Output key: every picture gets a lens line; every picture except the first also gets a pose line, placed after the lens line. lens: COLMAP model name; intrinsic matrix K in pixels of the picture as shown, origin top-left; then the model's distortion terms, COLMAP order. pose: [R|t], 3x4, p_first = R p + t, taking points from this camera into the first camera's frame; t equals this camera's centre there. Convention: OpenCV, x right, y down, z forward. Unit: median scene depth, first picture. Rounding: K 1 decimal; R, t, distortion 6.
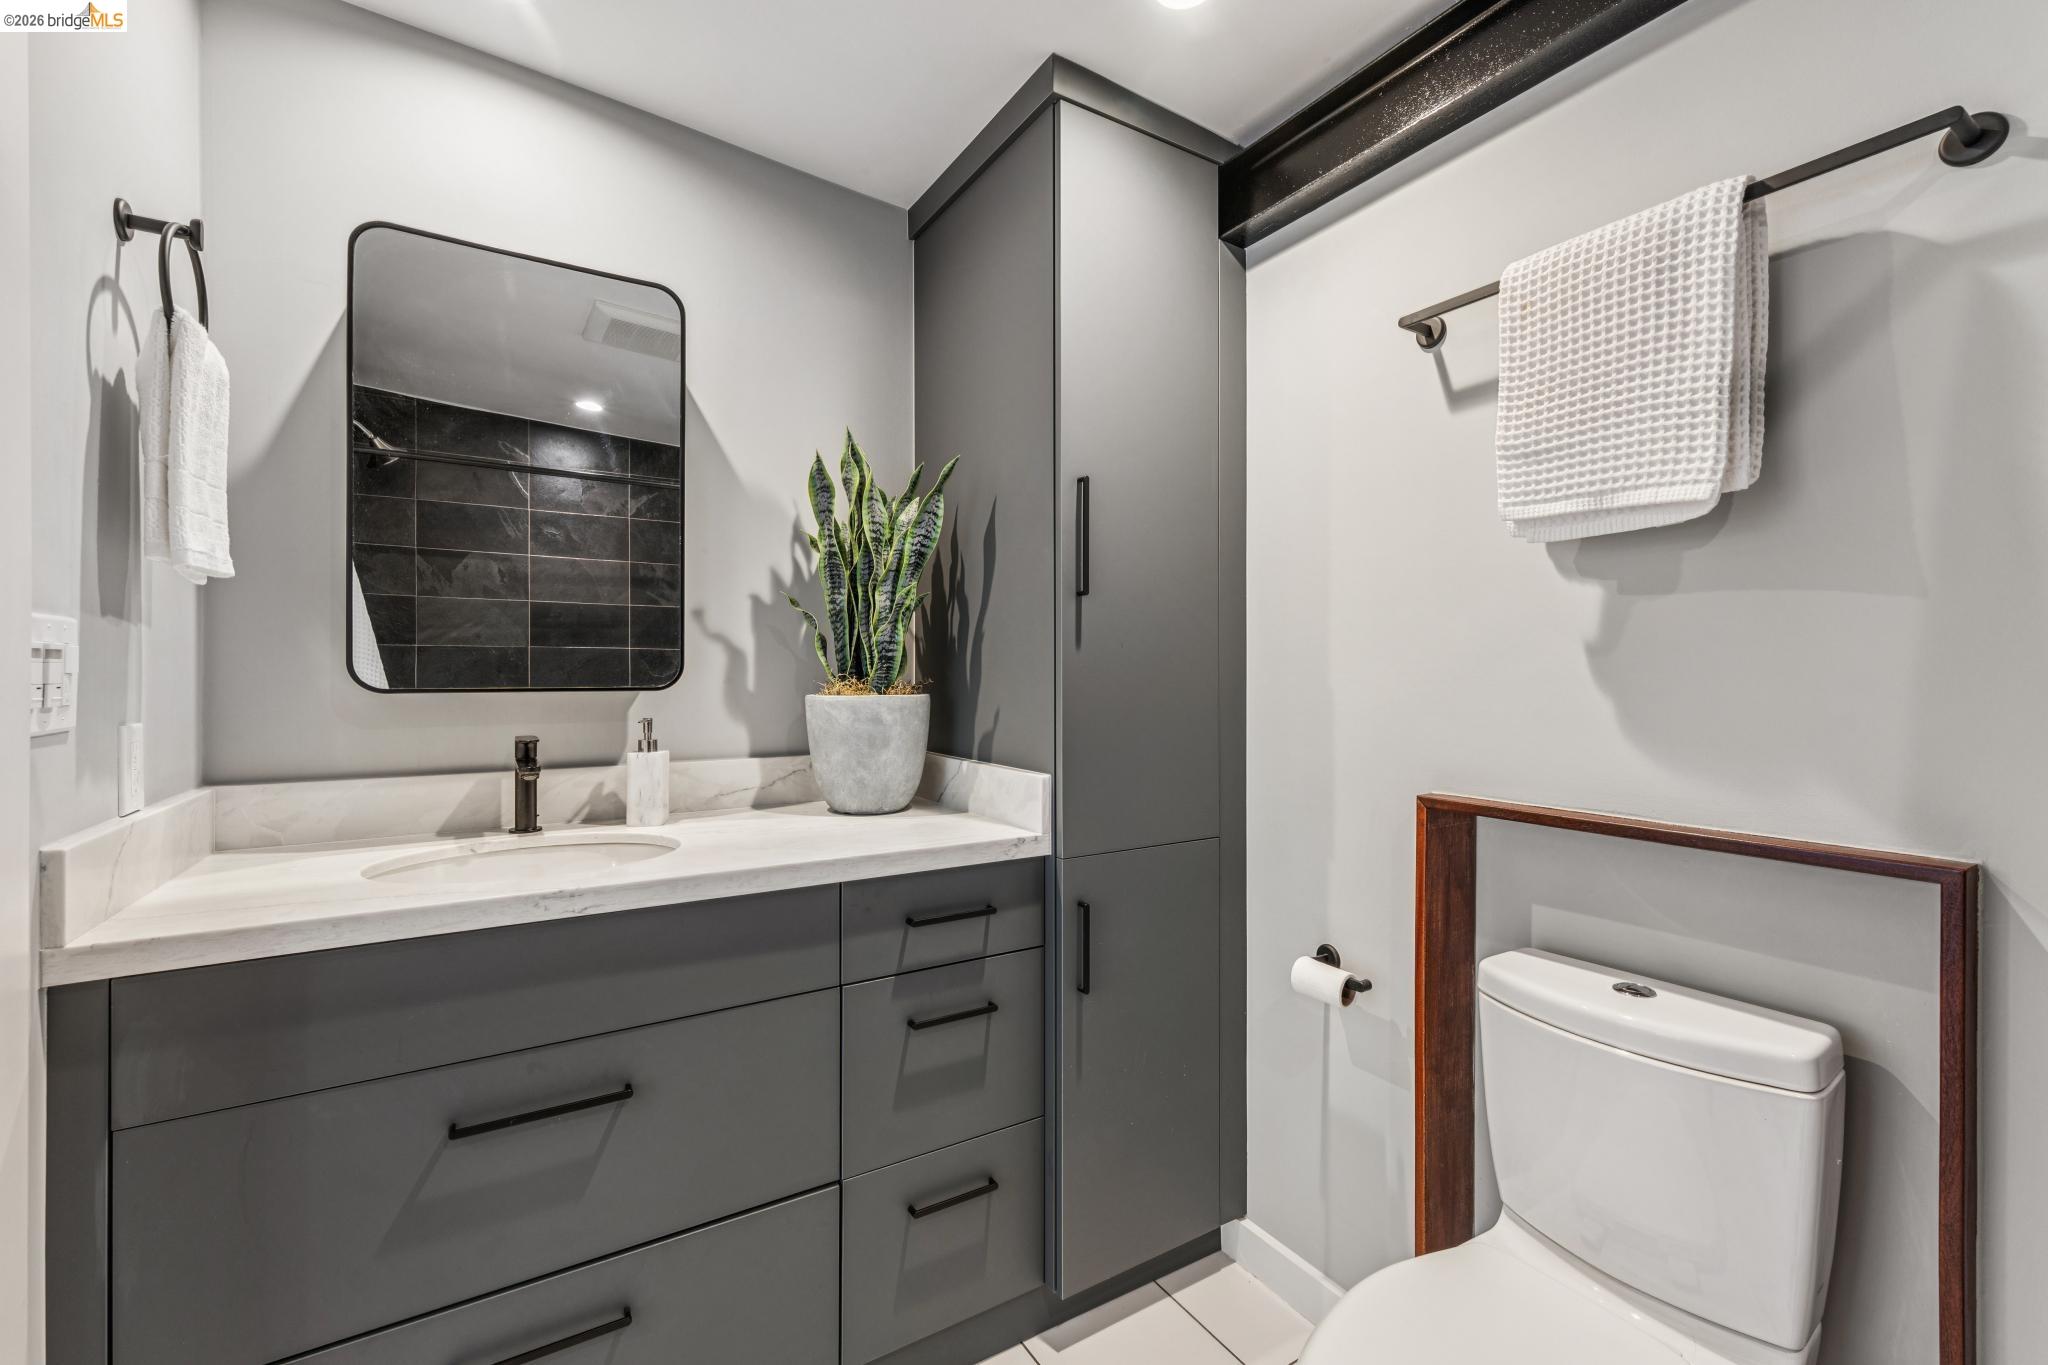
lens RADIAL K [[858.3, 0, 1024.7], [0, 858.3, 671.7], [0, 0, 1]] dist [-0.000224, -0.000437]
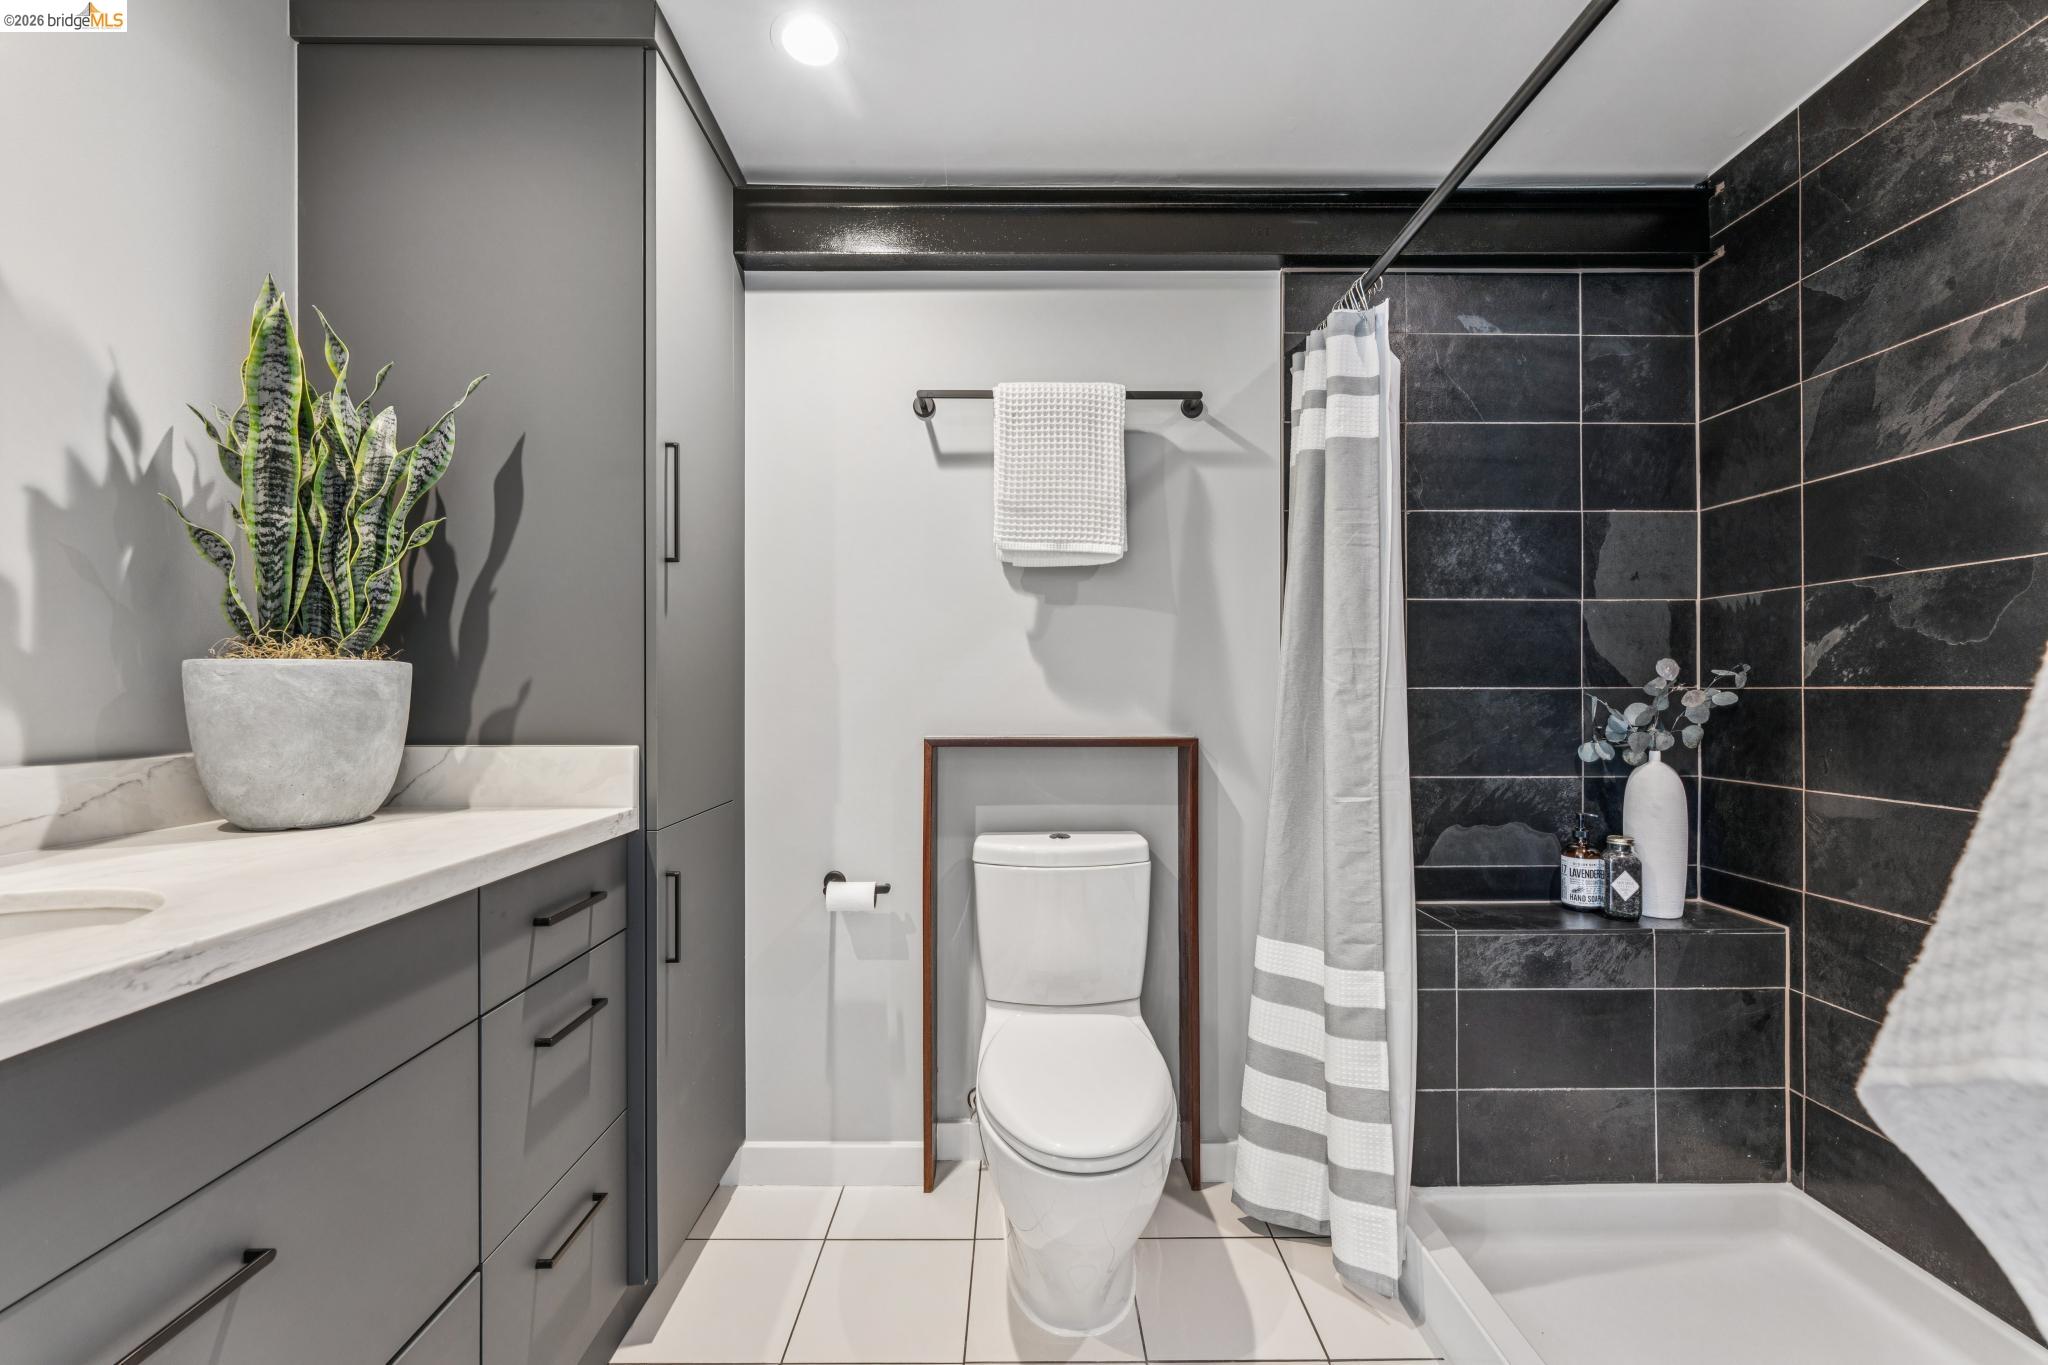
lens RADIAL K [[800.1, 0, 1022.9], [0, 800.1, 691.0], [0, 0, 1]] dist [0.000991, -0.000299]
pose [[0.528187, -0.002891, 0.849123, -0.496851], [0.002240, 0.999995, 0.002011, 0.058106], [-0.849125, 0.000840, 0.528191, 0.165152]]
